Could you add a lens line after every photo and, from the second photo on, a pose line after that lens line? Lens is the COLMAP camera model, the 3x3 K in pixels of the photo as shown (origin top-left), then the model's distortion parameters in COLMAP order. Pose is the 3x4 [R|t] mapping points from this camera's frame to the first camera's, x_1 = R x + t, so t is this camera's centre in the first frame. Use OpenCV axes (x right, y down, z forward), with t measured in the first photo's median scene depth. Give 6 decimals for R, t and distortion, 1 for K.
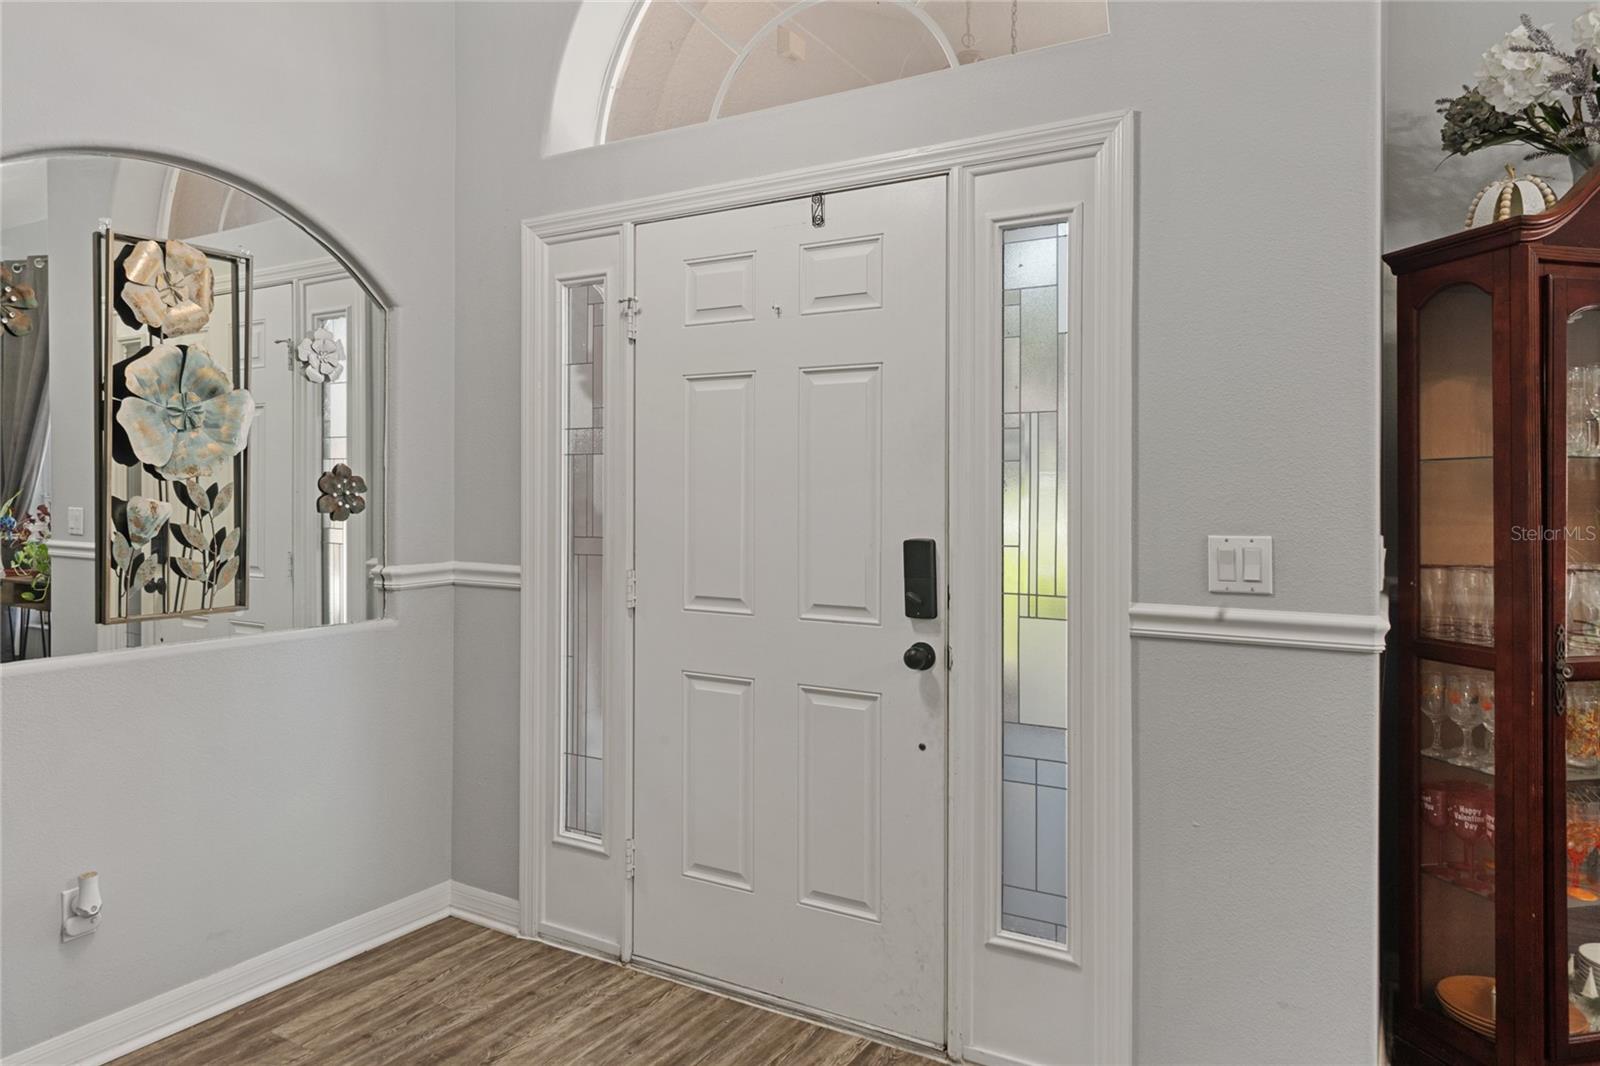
lens RADIAL K [[1053.8, 0, 756.9], [0, 1053.8, 486.9], [0, 0, 1]] dist [0.005533, -0.001403]
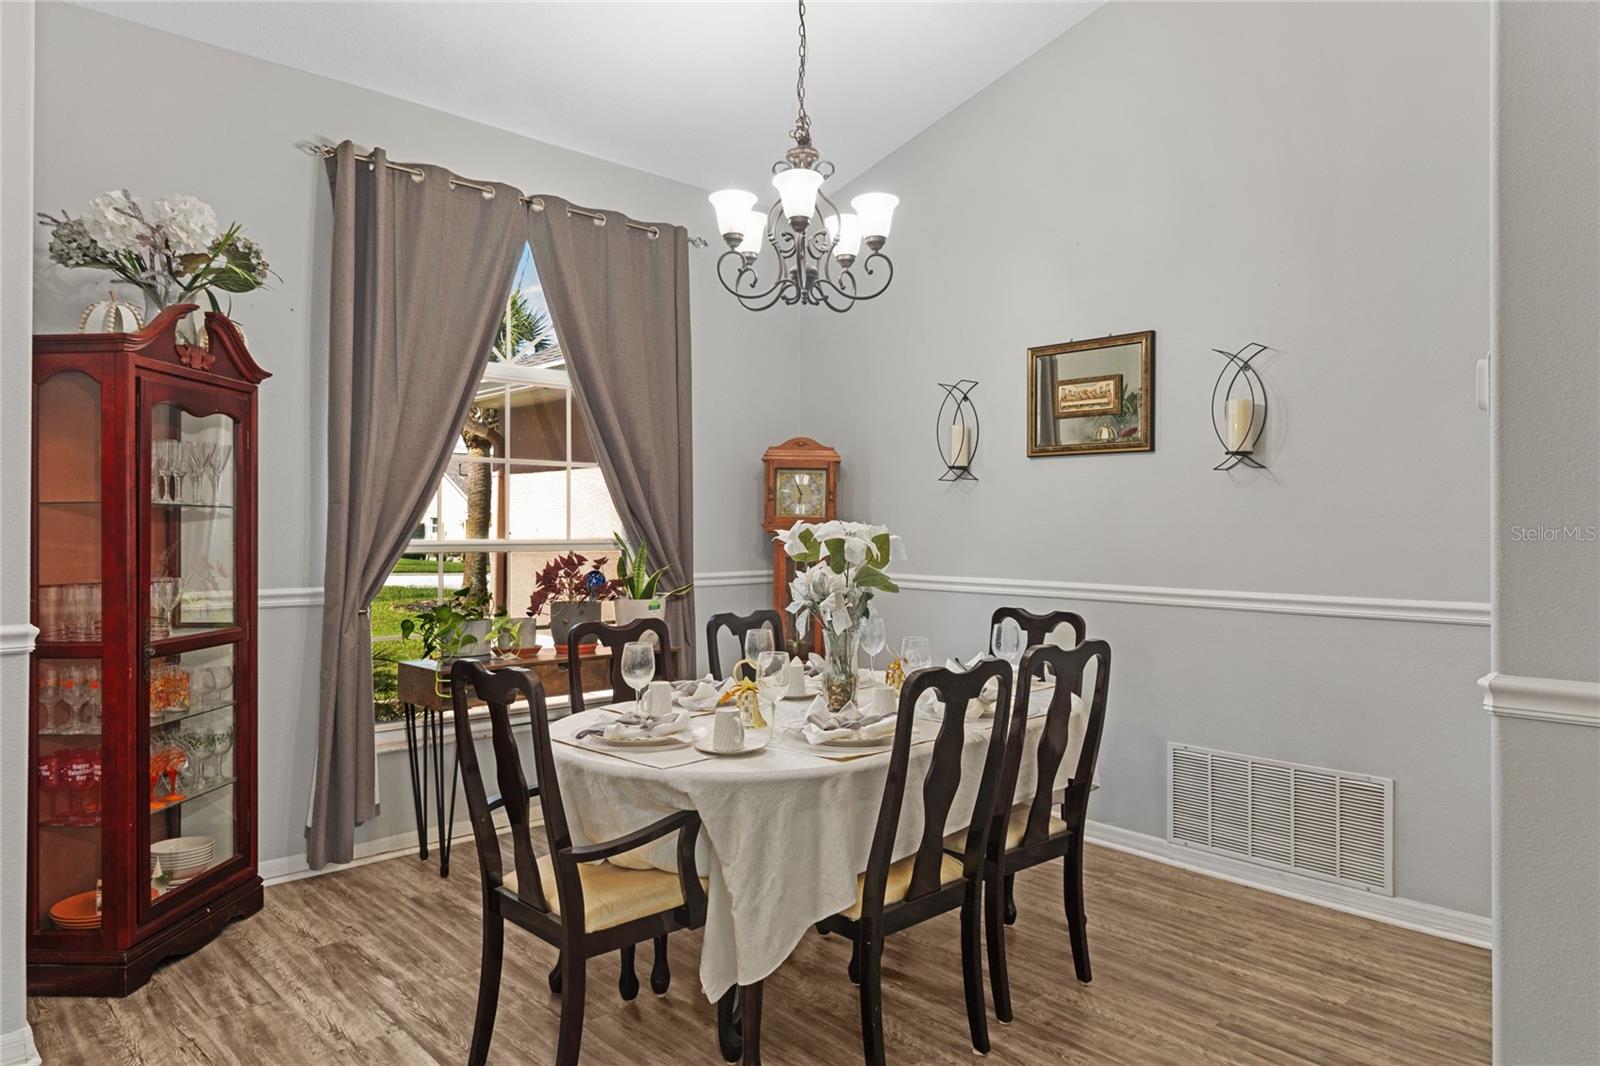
lens RADIAL K [[1053.8, 0, 803.0], [0, 1053.8, 525.9], [0, 0, 1]] dist [0.005533, -0.001403]
pose [[0.269284, 0.001909, 0.963059, -0.349351], [-0.004088, 0.999991, -0.000839, -0.000482], [-0.963052, -0.003711, 0.269290, -0.226956]]
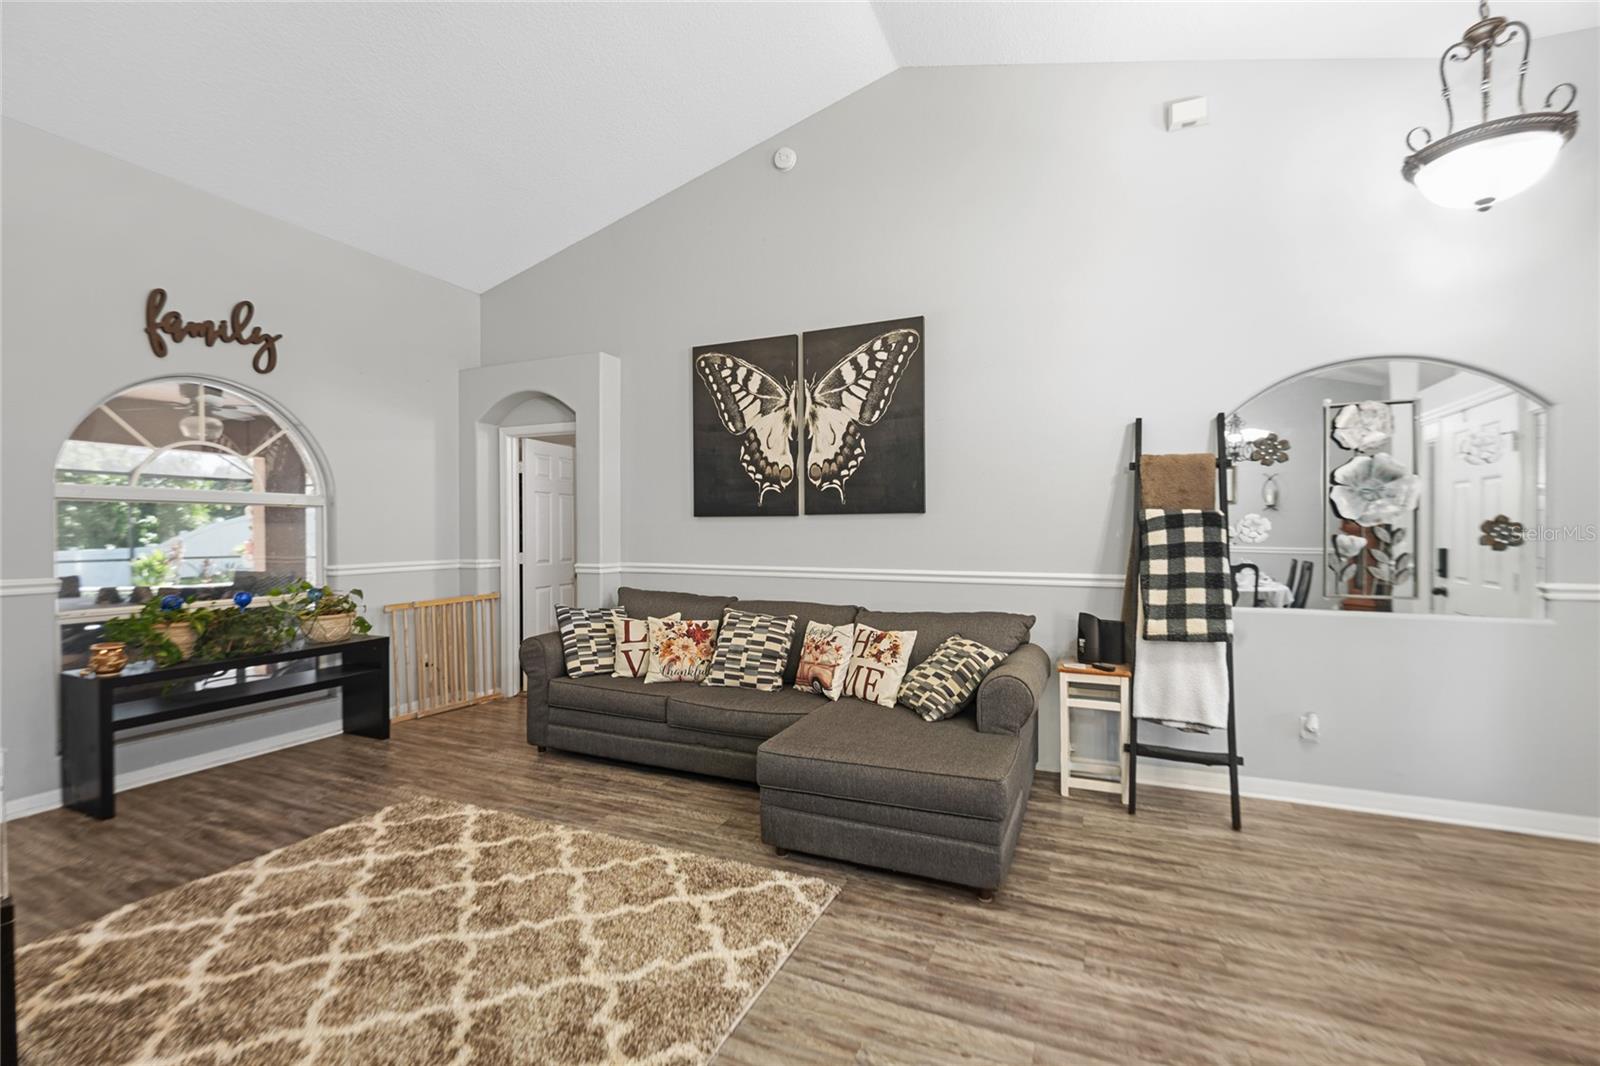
lens RADIAL K [[691.9, 0, 796.6], [0, 691.9, 535.3], [0, 0, 1]] dist [-0.002620, -0.002711]
pose [[0.147018, 0.002110, -0.989132, 0.571992], [0.005237, 0.999982, 0.002912, 0.000540], [0.989120, -0.005608, 0.147005, -0.221231]]
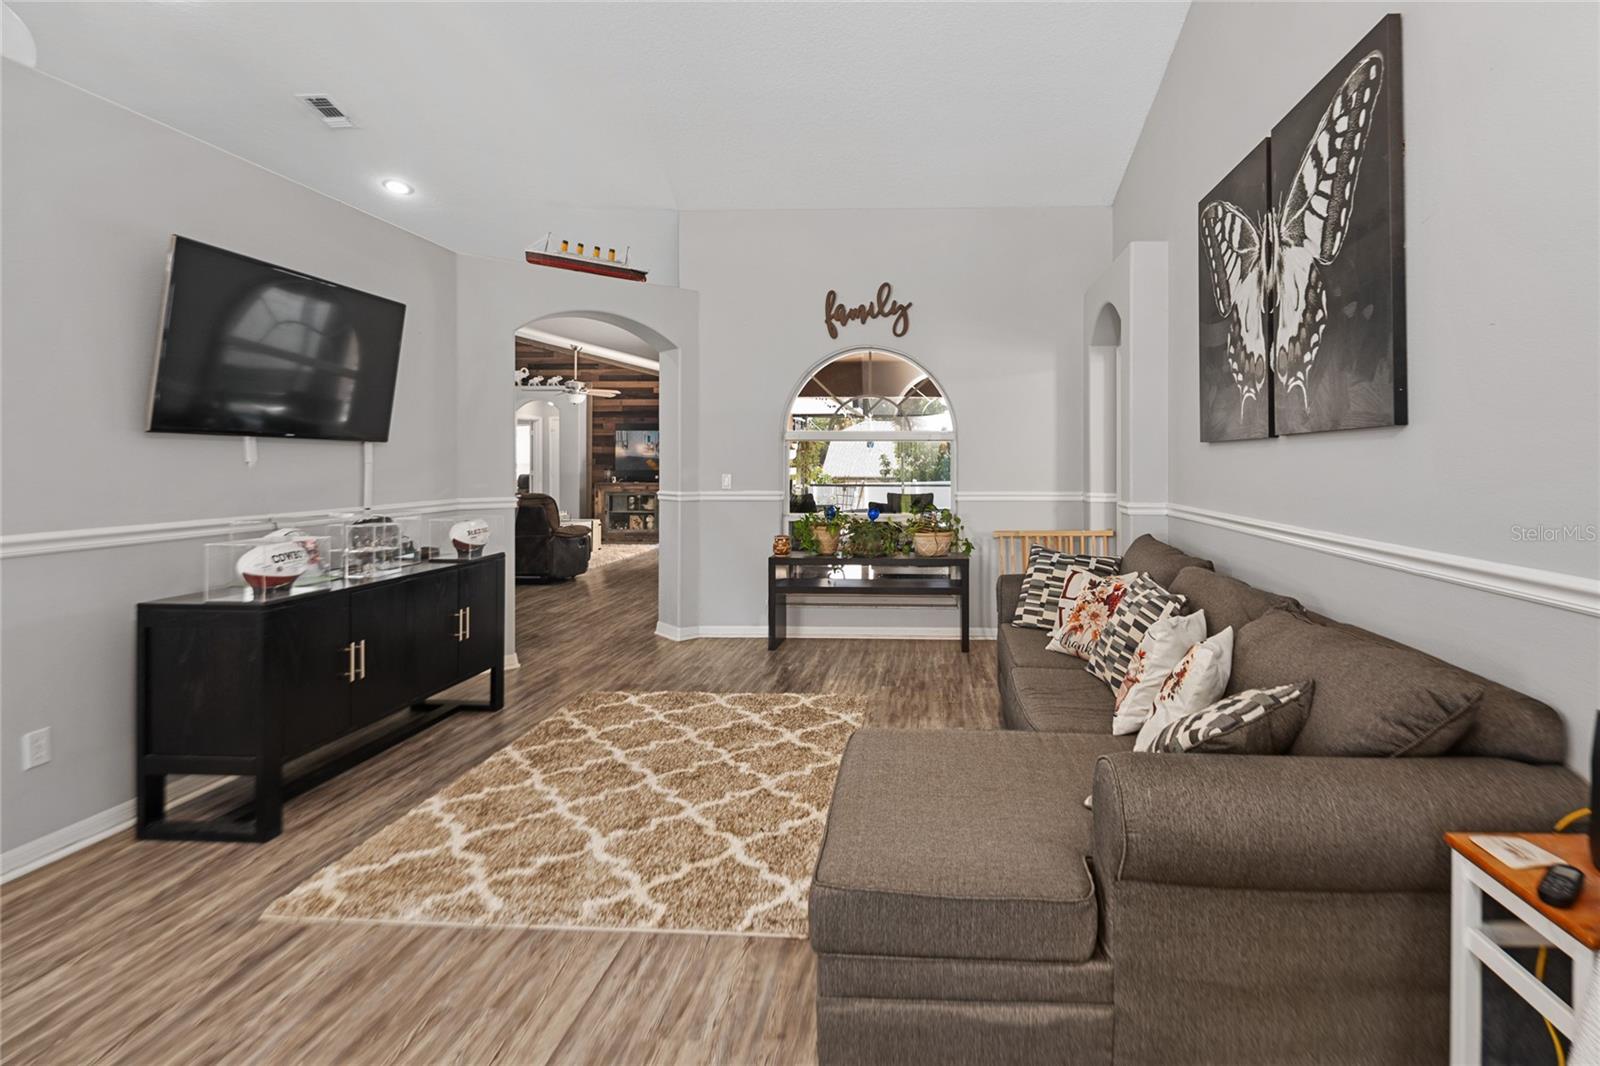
lens RADIAL K [[783.2, 0, 900.4], [0, 783.2, 467.4], [0, 0, 1]] dist [0.001812, -0.002281]
pose [[-0.865800, -0.001646, -0.500388, -0.094265], [-0.002106, 0.999998, 0.000354, 0.003305], [0.500386, 0.001361, -0.865801, 0.823901]]
